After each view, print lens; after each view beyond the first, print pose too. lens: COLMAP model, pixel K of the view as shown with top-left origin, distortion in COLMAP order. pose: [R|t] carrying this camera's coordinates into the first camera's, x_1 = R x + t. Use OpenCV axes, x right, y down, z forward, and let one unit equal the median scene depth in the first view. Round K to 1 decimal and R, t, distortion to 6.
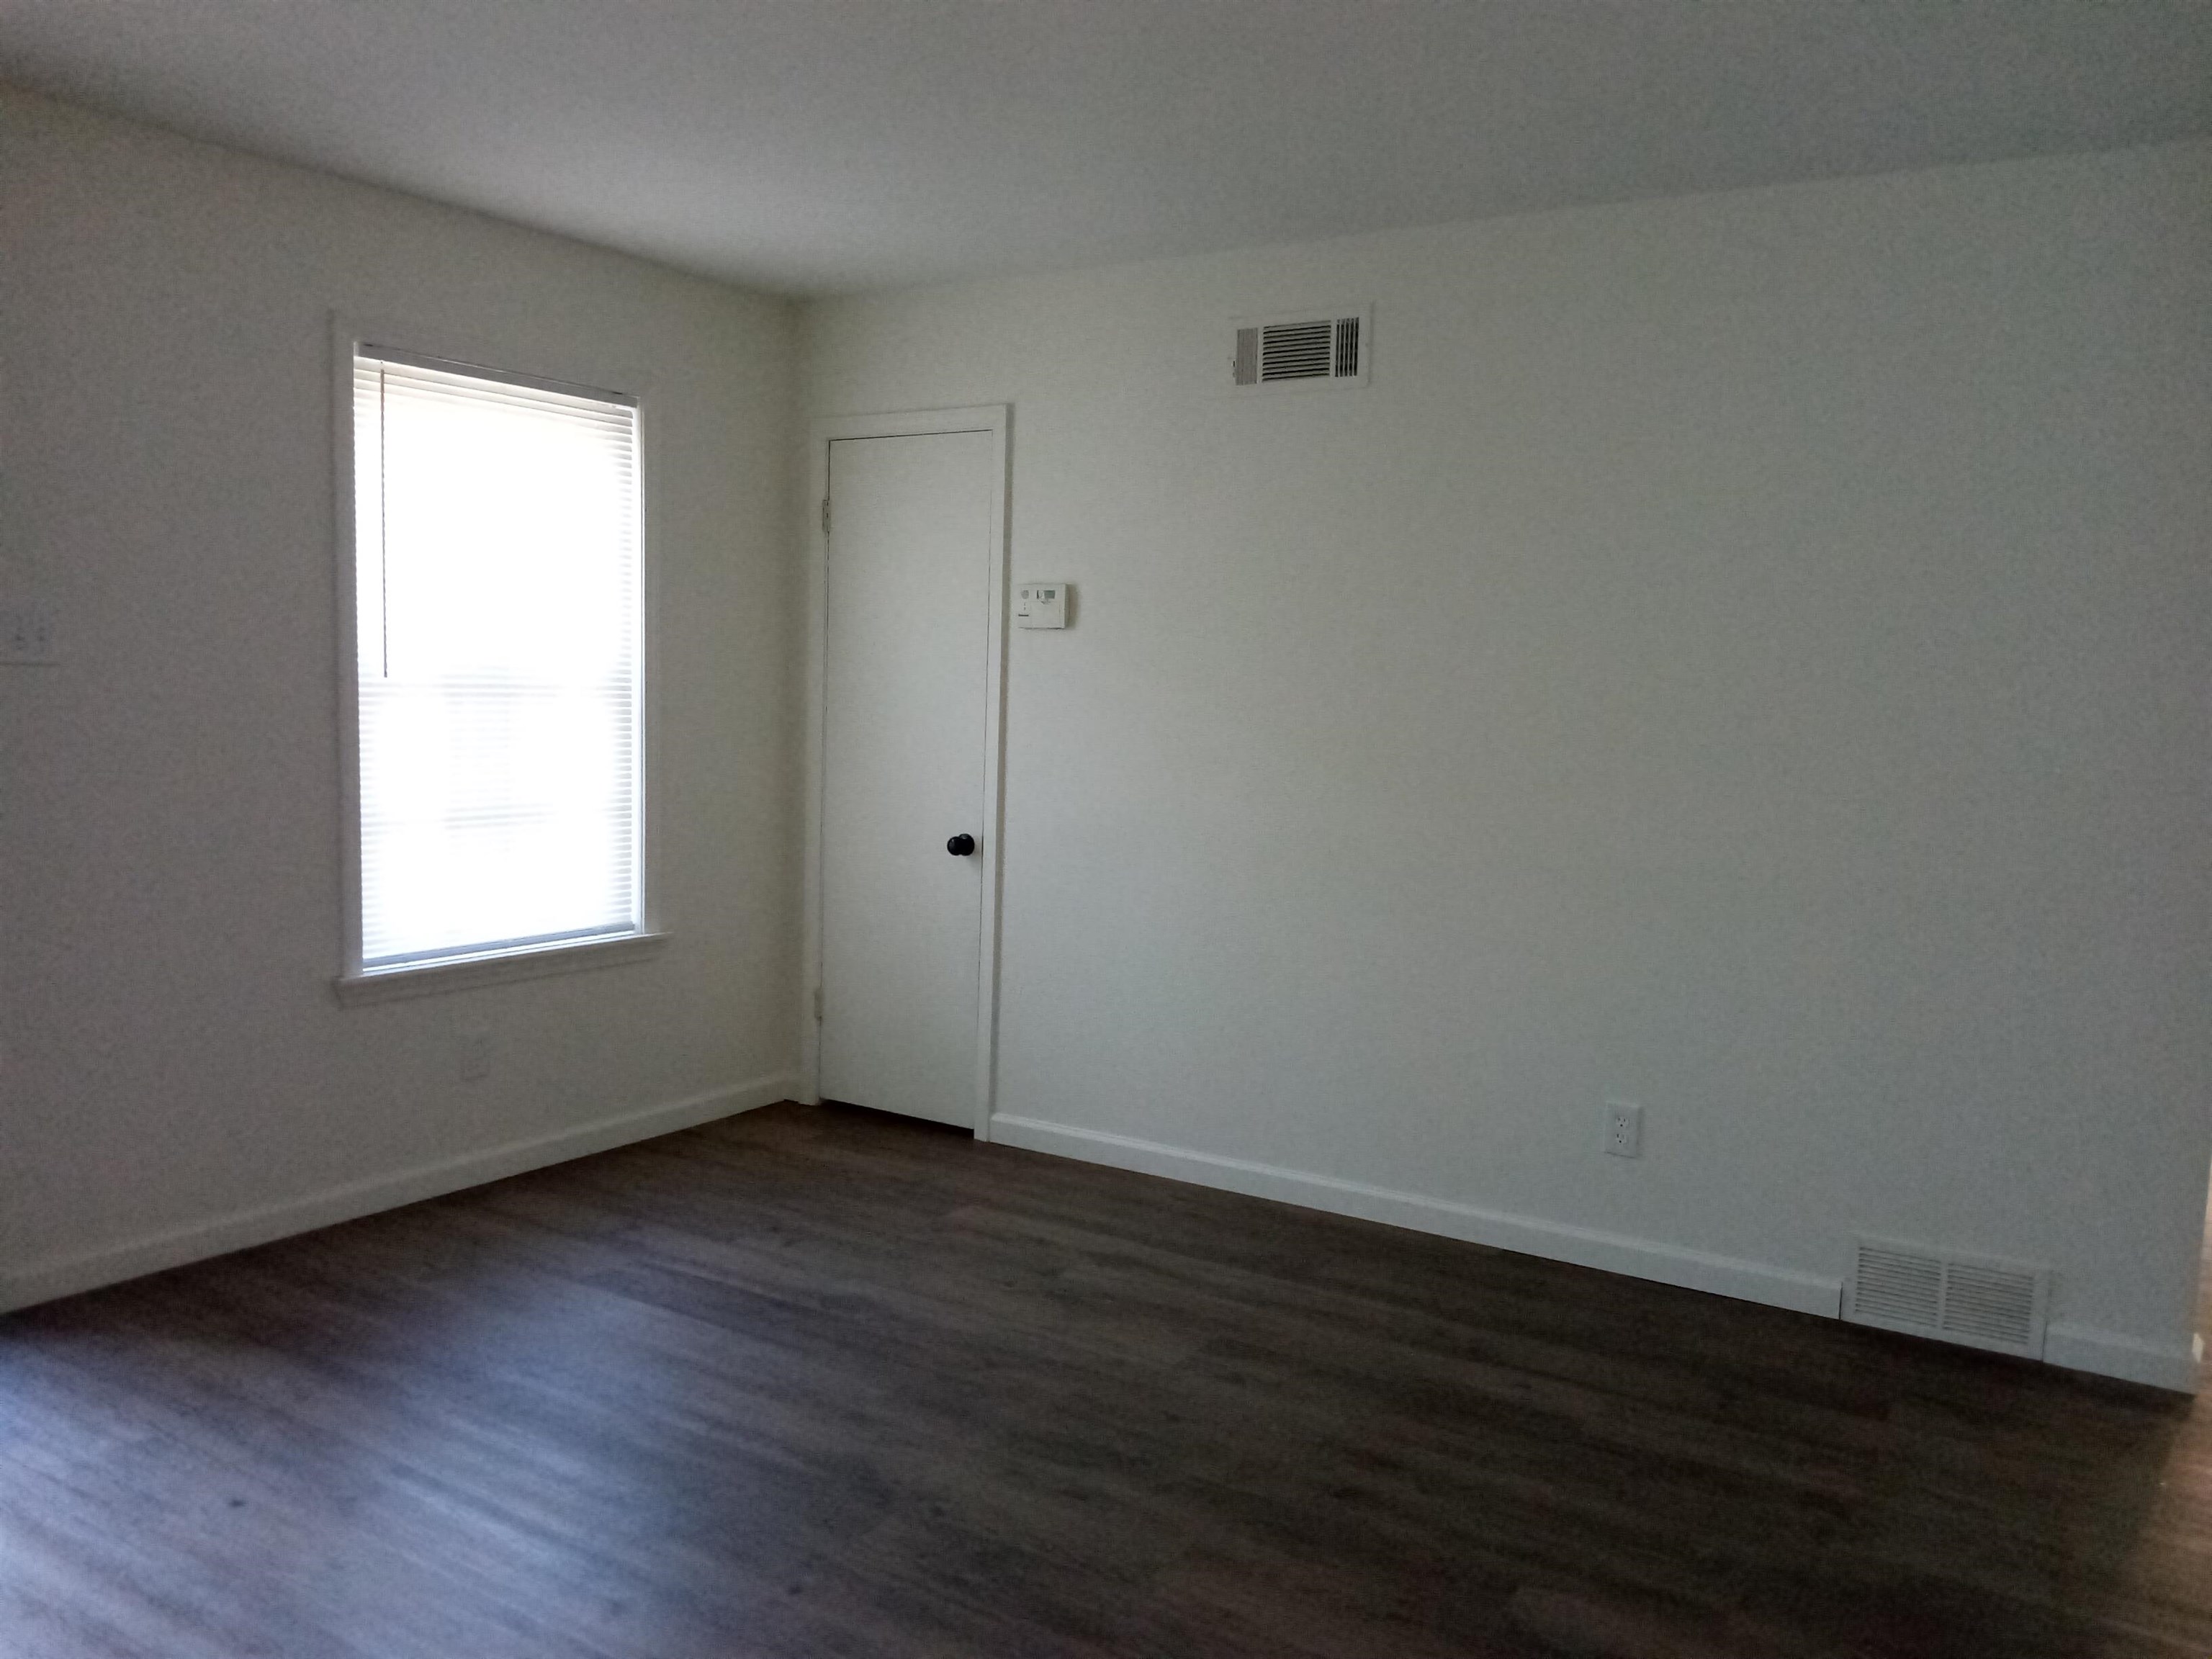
lens RADIAL K [[1748.4, 0, 1099.2], [0, 1748.4, 834.7], [0, 0, 1]] dist [0.143937, -0.321962]
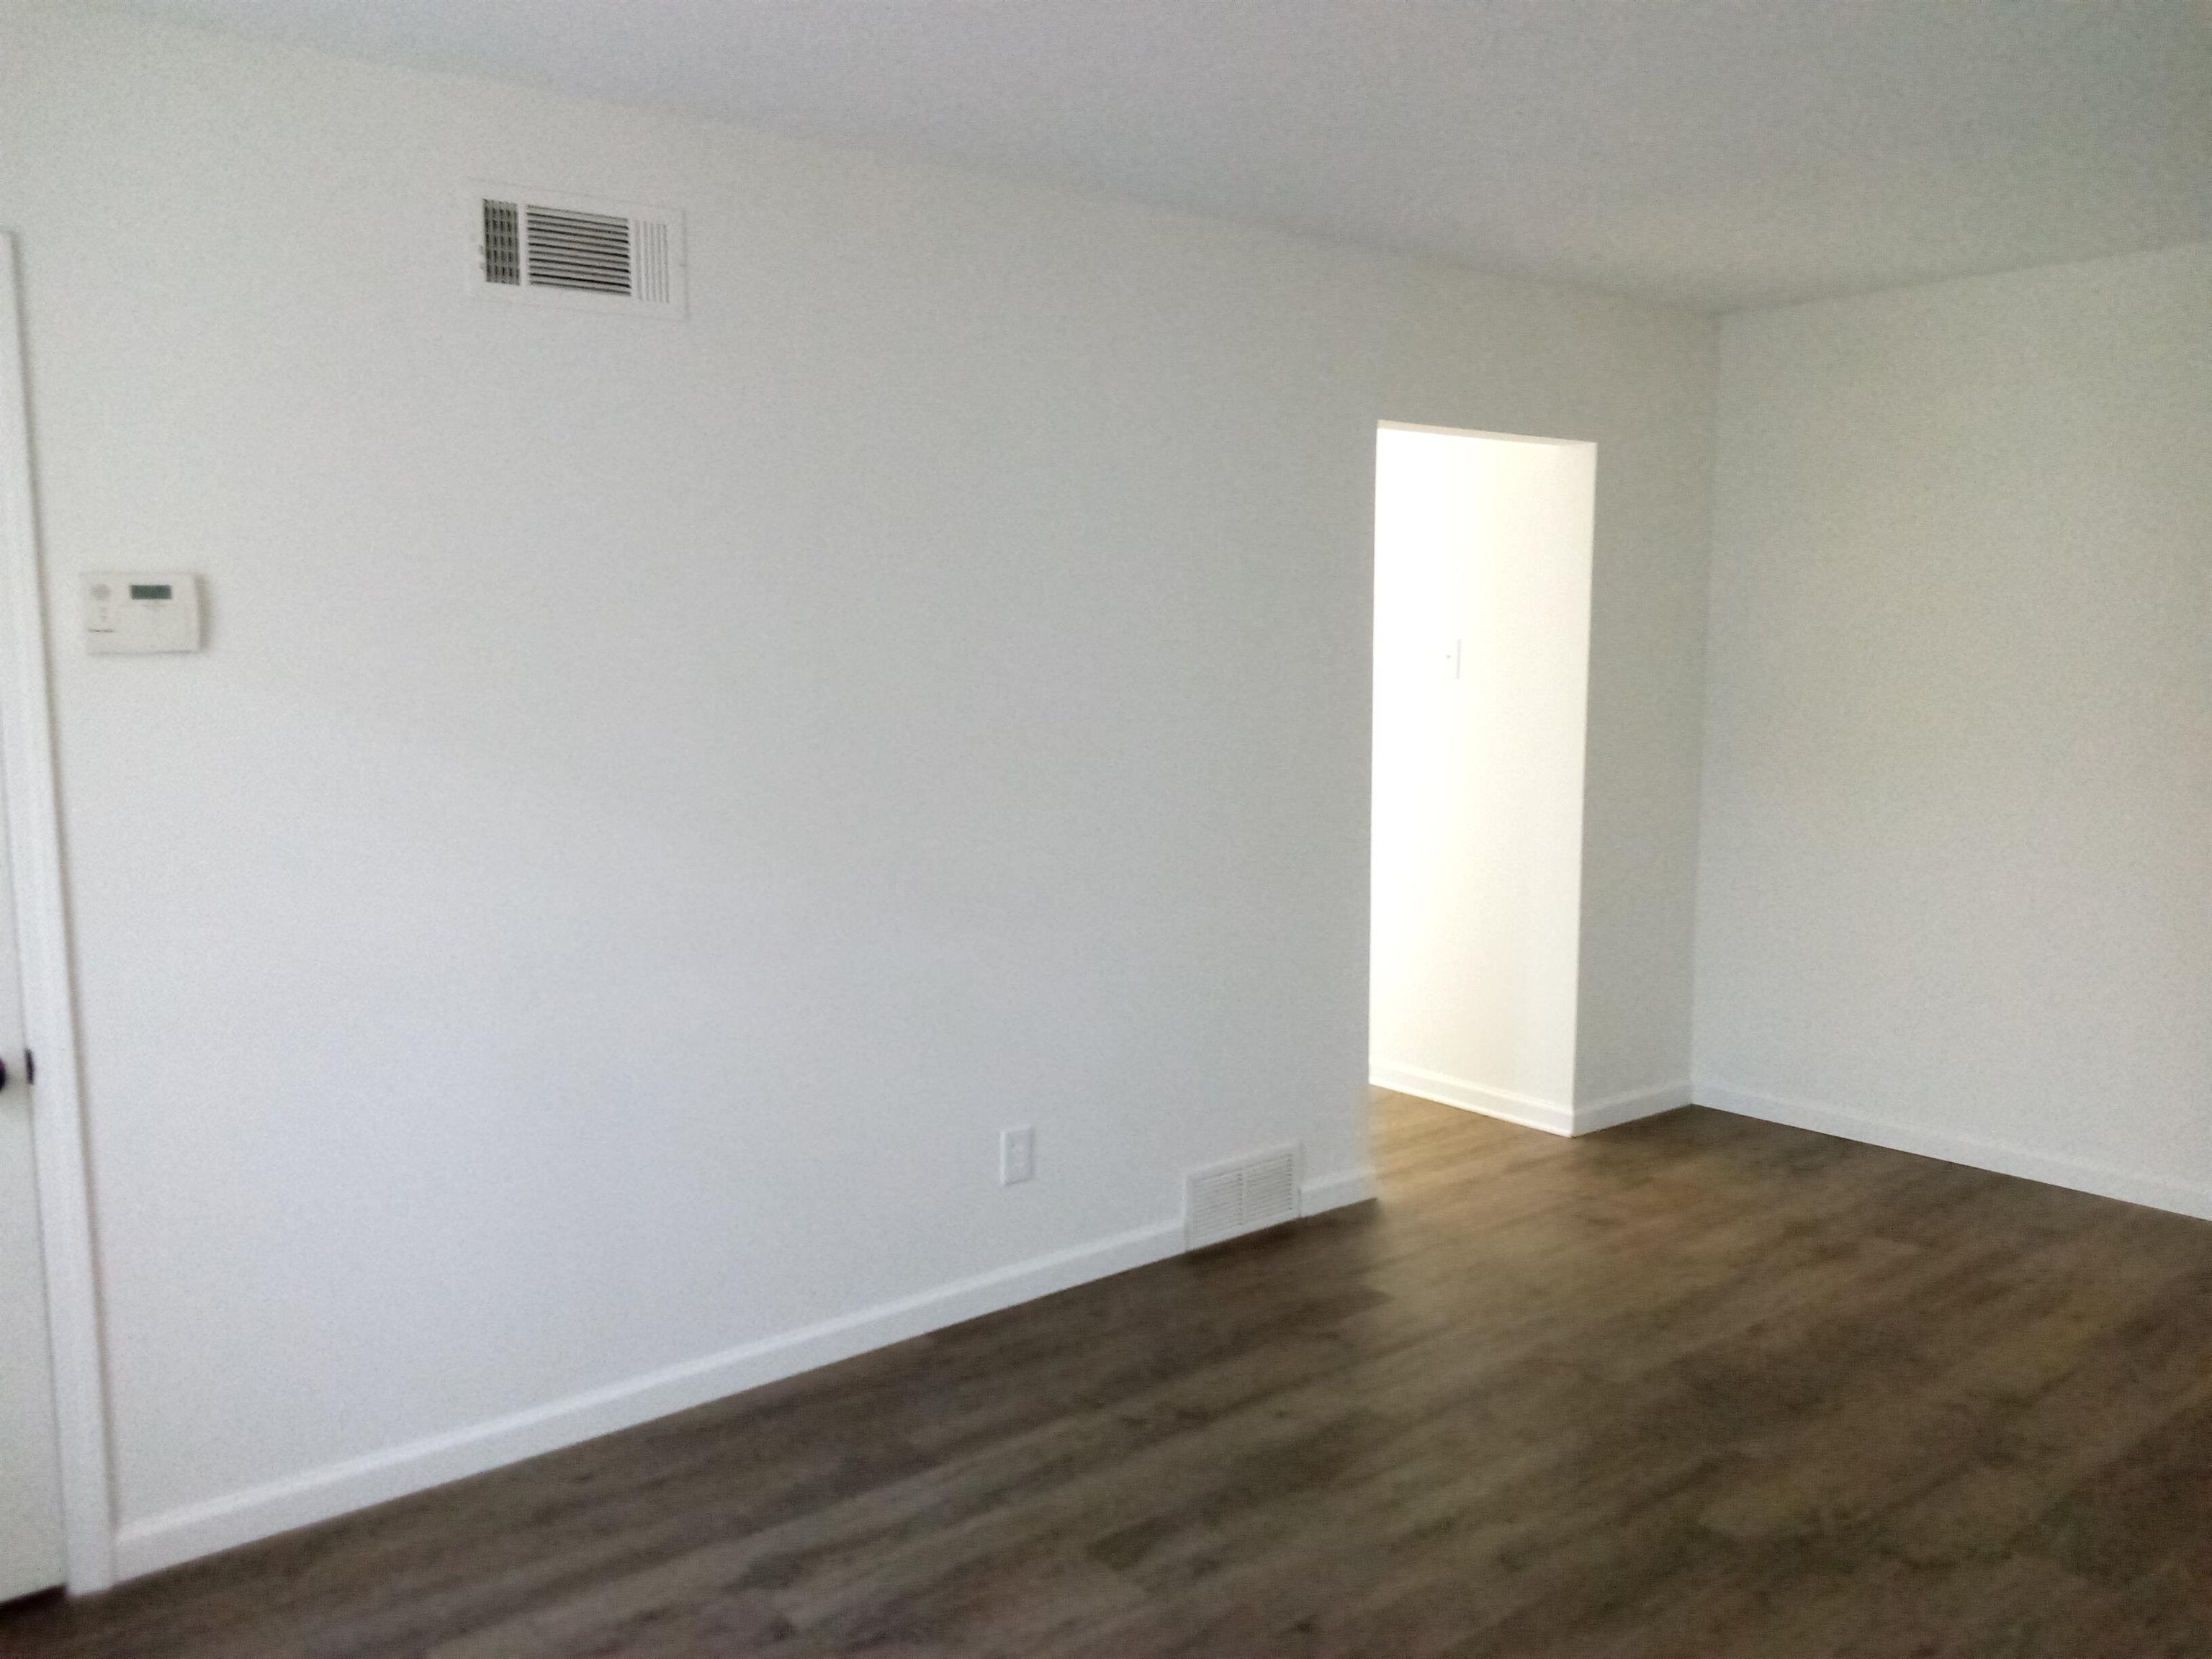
lens RADIAL K [[1756.1, 0, 1093.3], [0, 1756.1, 843.5], [0, 0, 1]] dist [0.088917, -0.189699]
pose [[0.307972, -0.146894, 0.939987, -0.524059], [0.104366, 0.987262, 0.120088, -0.103750], [-0.945654, 0.061119, 0.319380, 0.592570]]
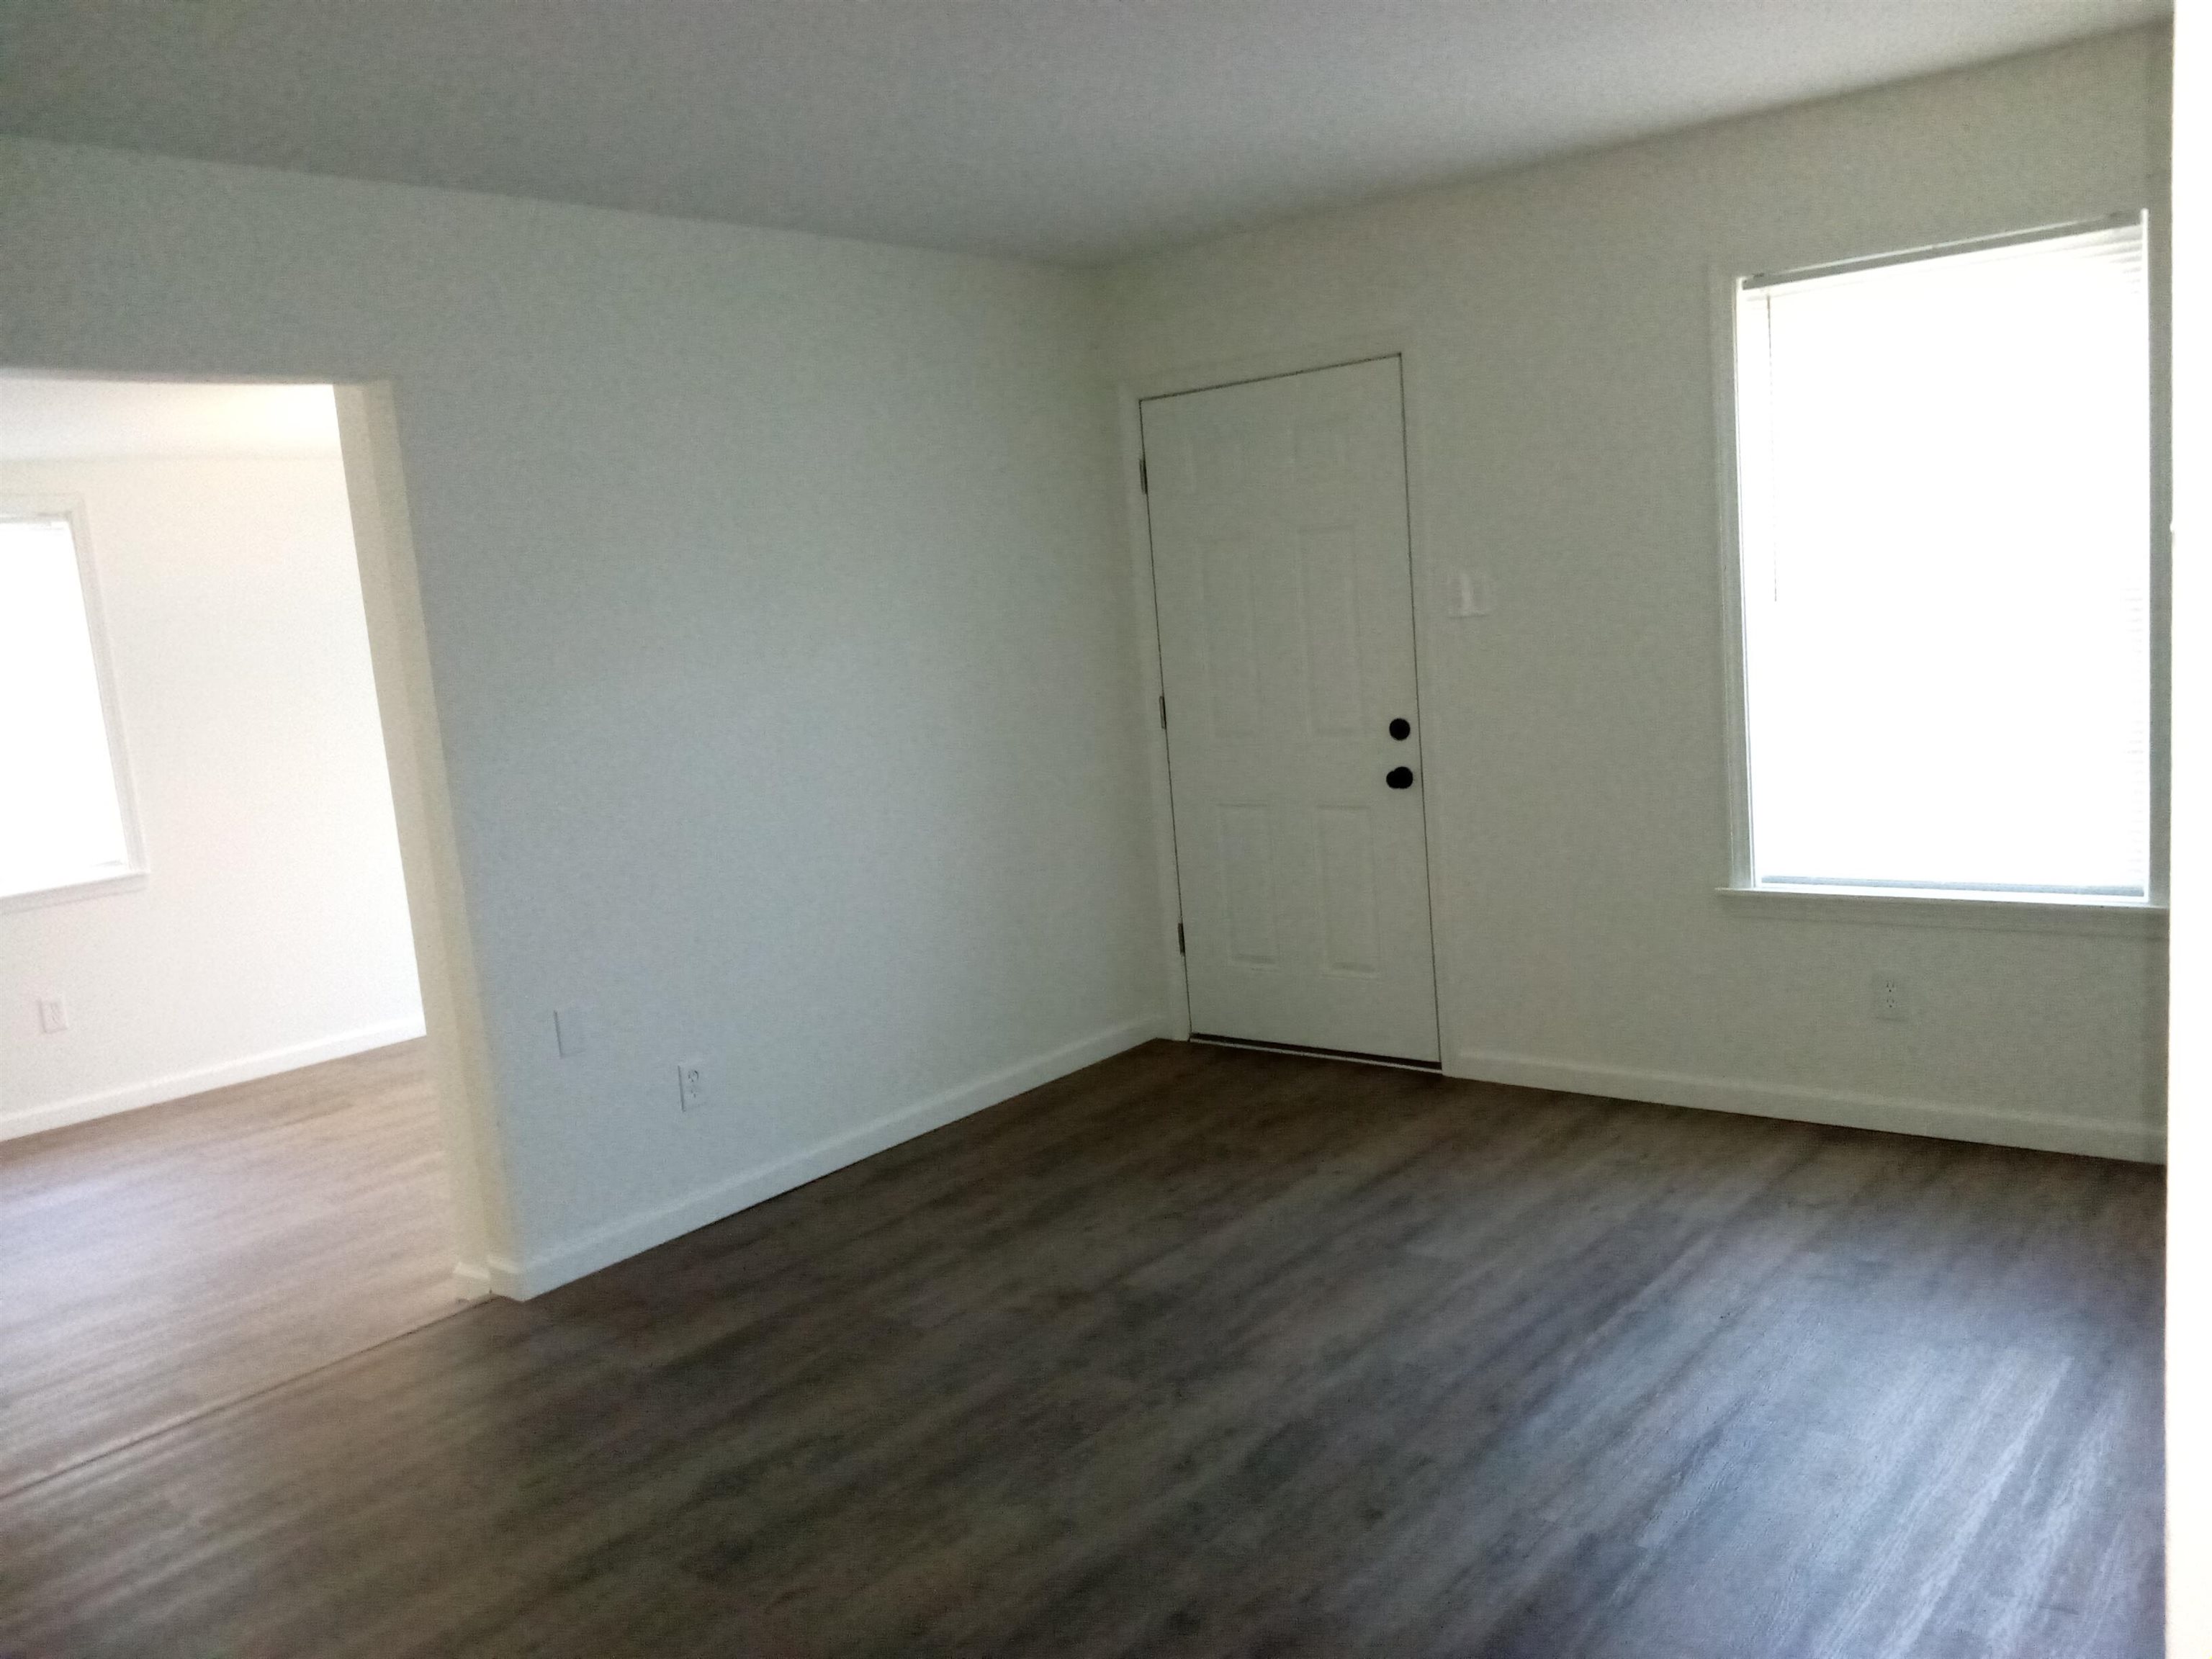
lens RADIAL K [[1756.1, 0, 1093.3], [0, 1756.1, 843.5], [0, 0, 1]] dist [0.088917, -0.189699]
pose [[-0.120039, 0.122769, -0.985149, 0.632240], [-0.008952, 0.992150, 0.124733, -0.071515], [0.992729, 0.023792, -0.117998, 0.703796]]
